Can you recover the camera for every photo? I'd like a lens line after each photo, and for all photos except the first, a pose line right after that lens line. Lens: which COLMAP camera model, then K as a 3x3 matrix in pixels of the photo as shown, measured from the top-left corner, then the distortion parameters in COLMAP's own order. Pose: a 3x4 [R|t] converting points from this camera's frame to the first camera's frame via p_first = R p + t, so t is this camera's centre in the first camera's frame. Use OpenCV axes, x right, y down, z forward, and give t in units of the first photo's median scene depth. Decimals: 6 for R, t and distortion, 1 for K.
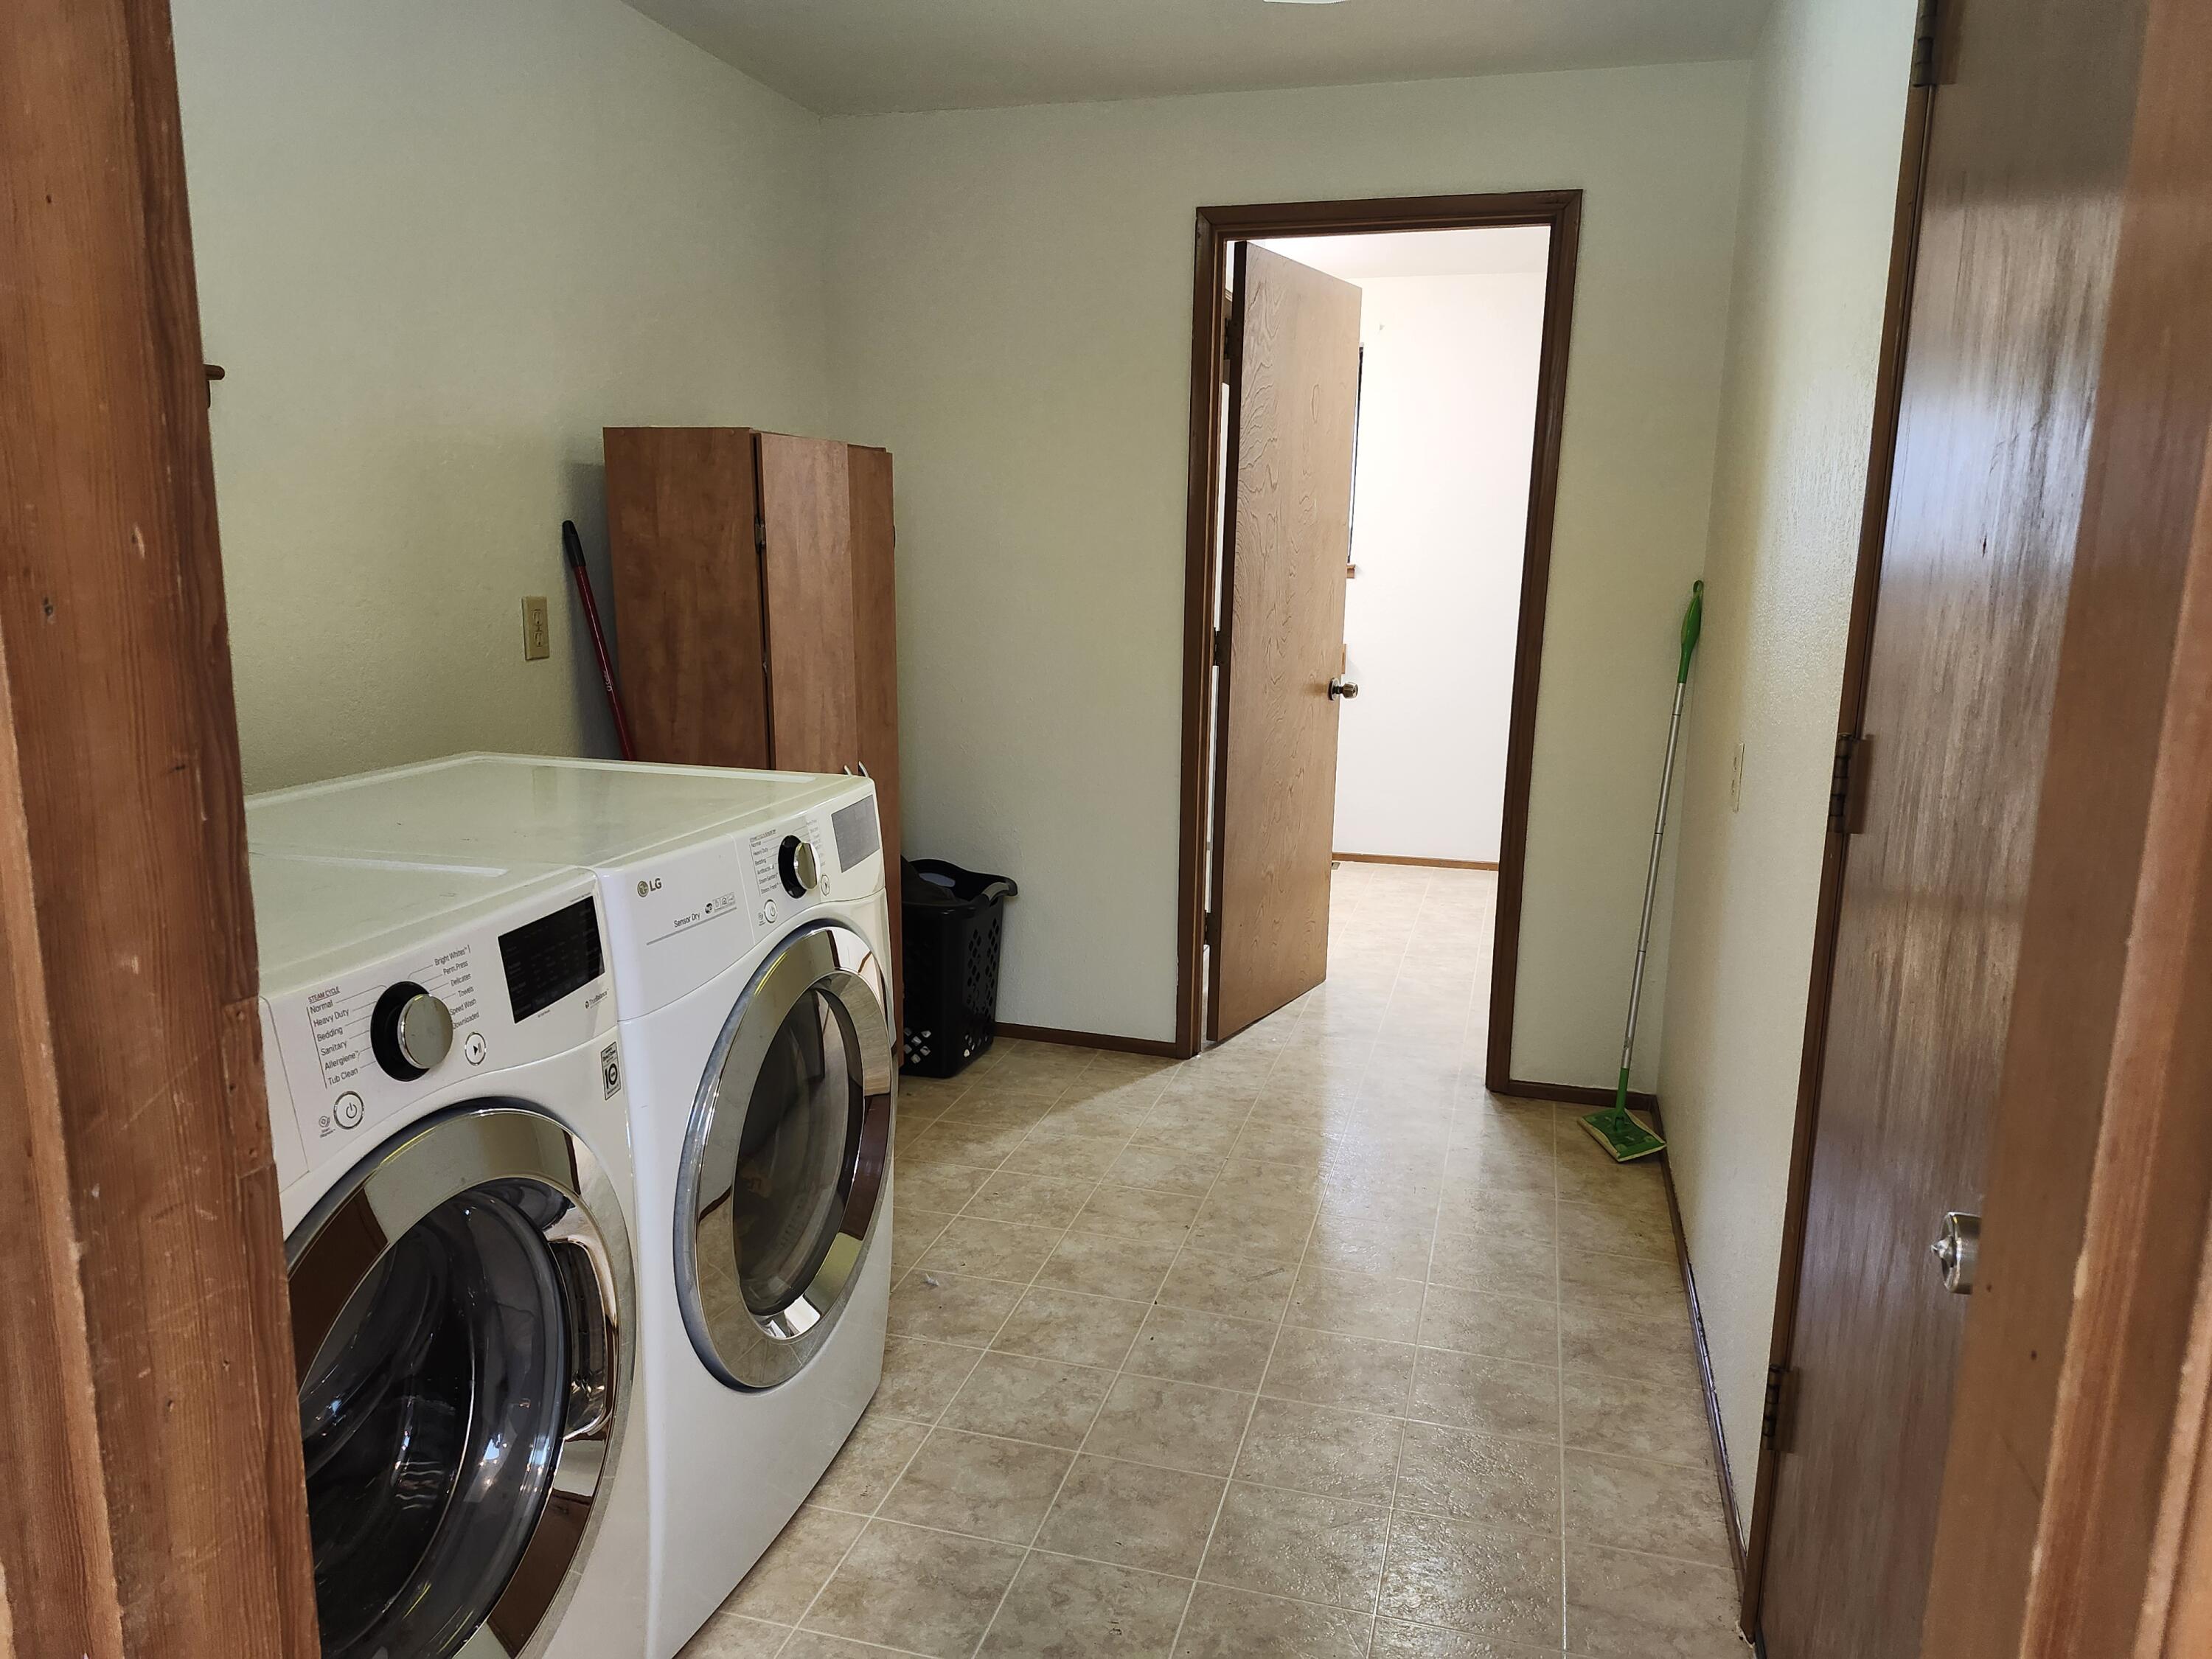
lens RADIAL K [[1525.2, 0, 1114.0], [0, 1525.2, 830.6], [0, 0, 1]] dist [0.073430, -0.094521]
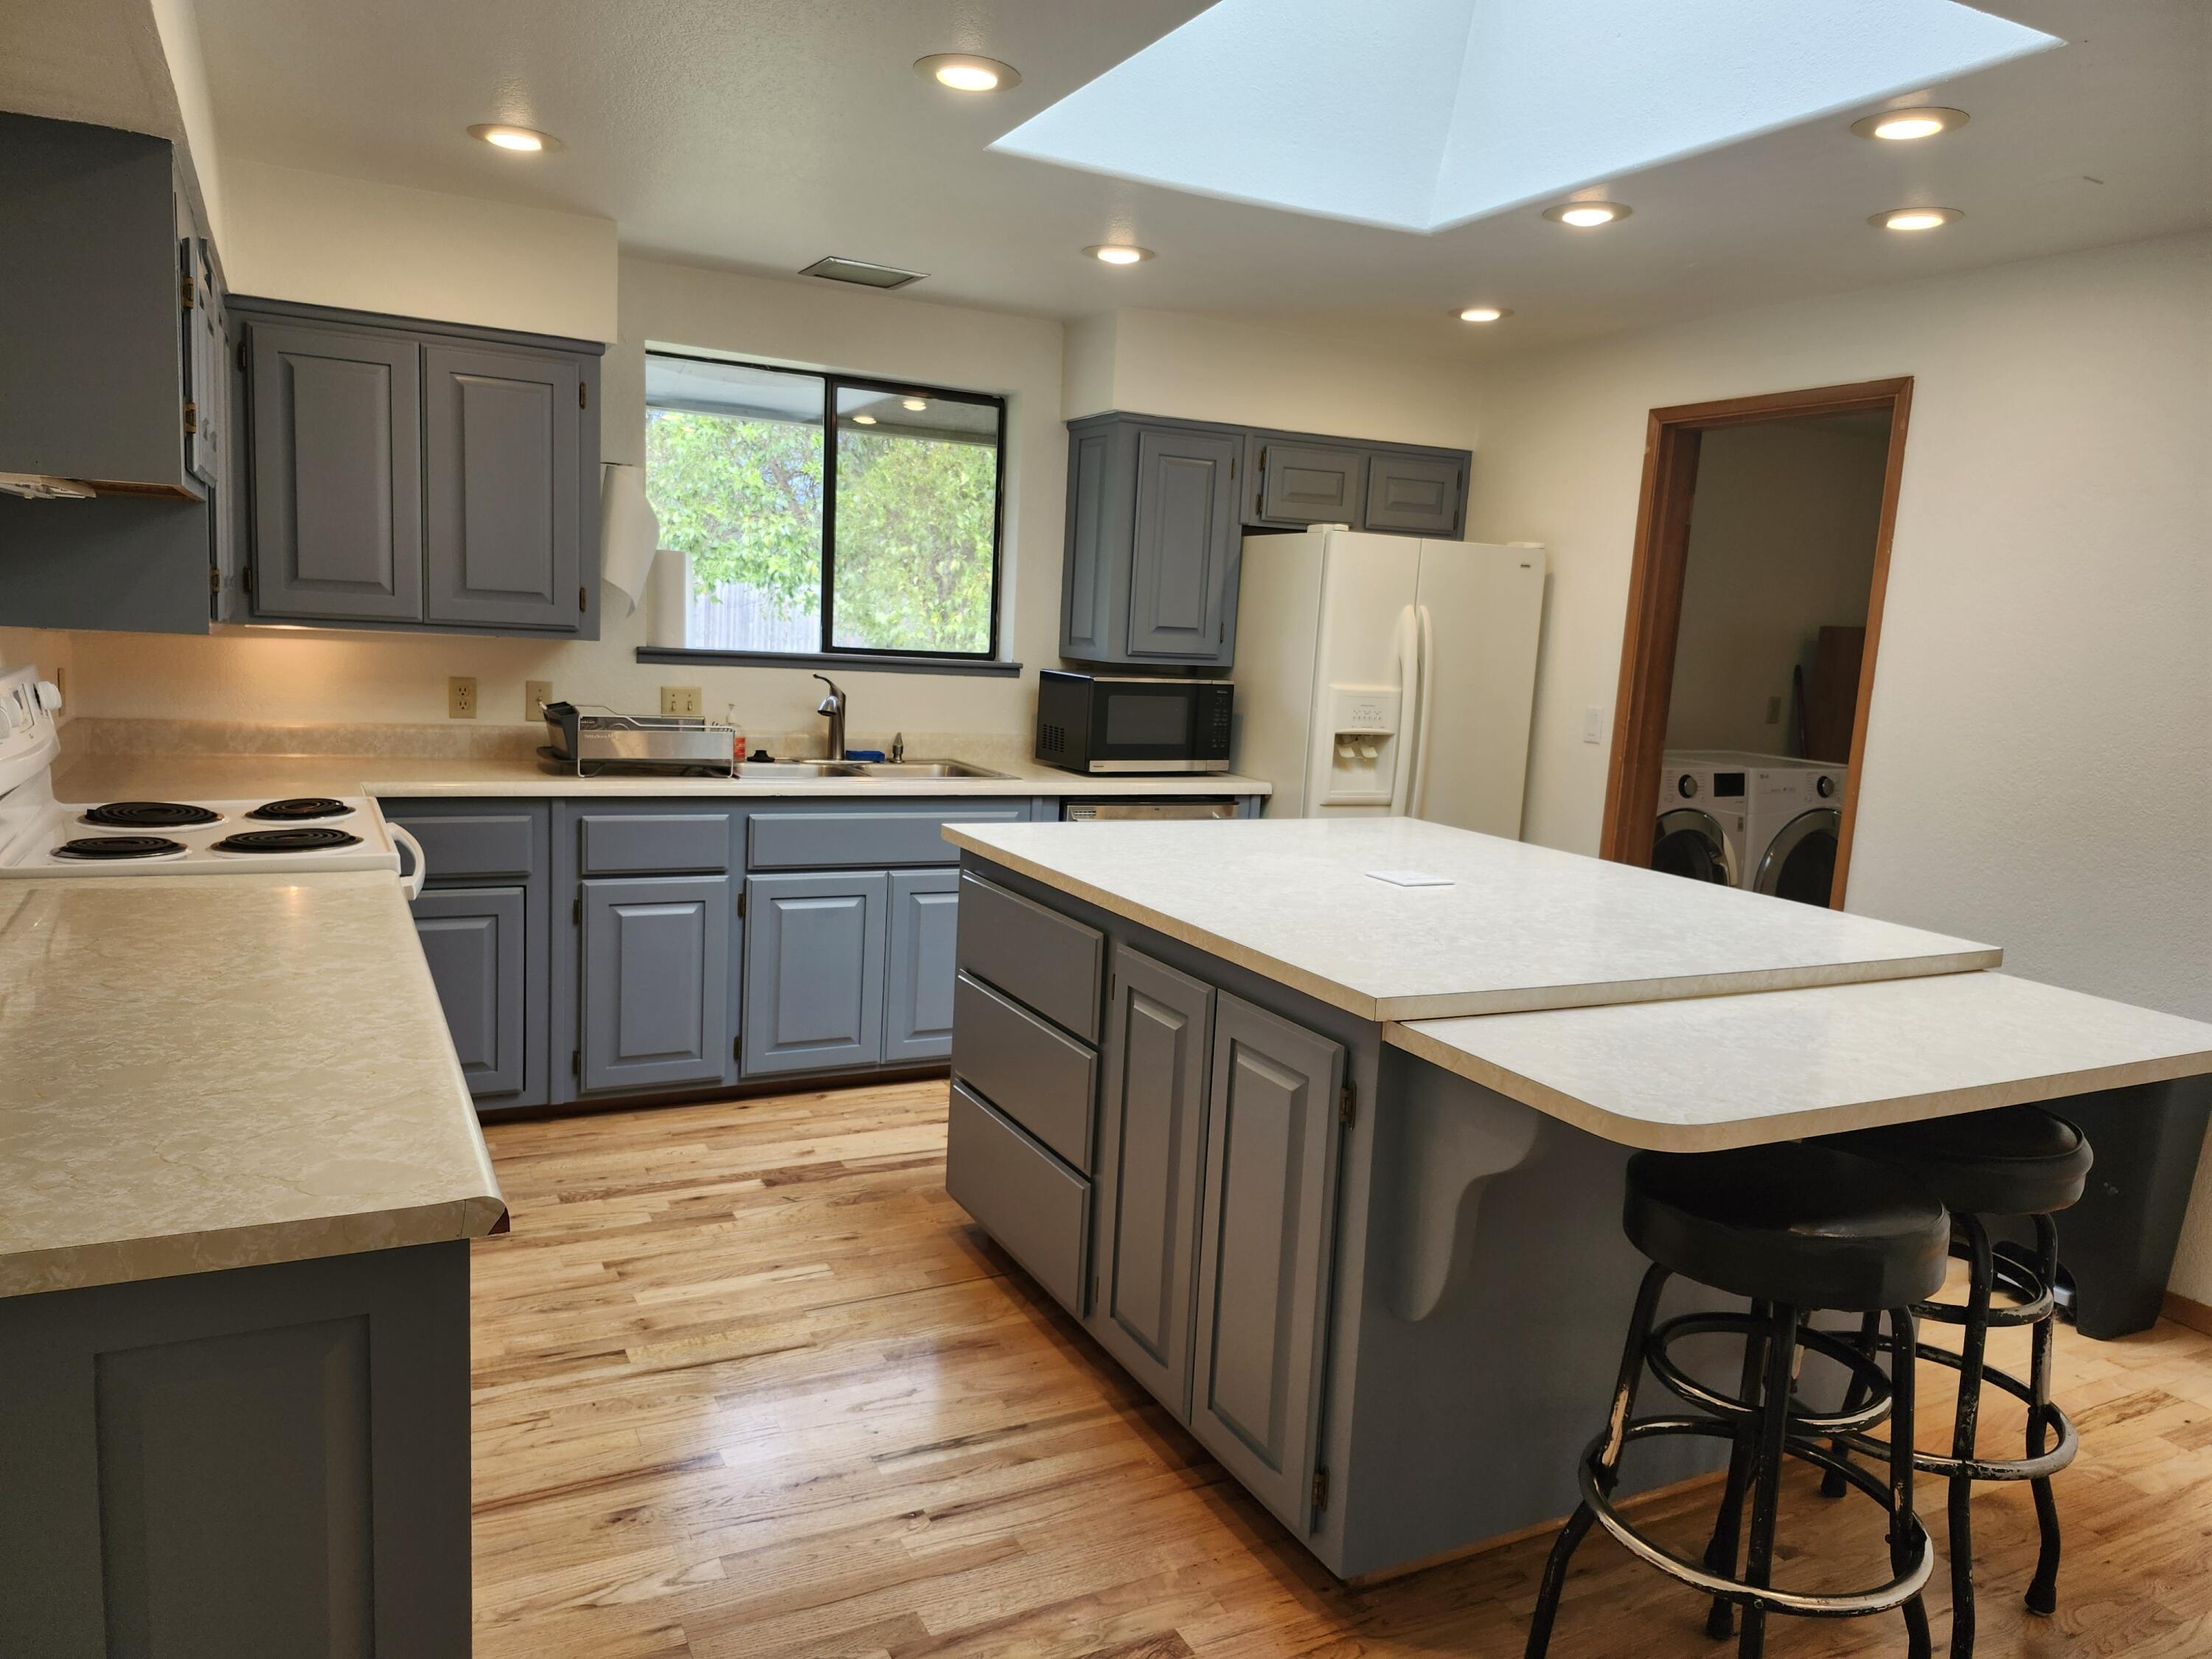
lens RADIAL K [[1525.2, 0, 1114.0], [0, 1525.2, 830.6], [0, 0, 1]] dist [0.073430, -0.094521]
pose [[0.673454, 0.128193, -0.728029, 1.237495], [-0.187767, 0.982213, -0.000741, 0.436602], [0.714985, 0.137199, 0.685546, -2.358737]]
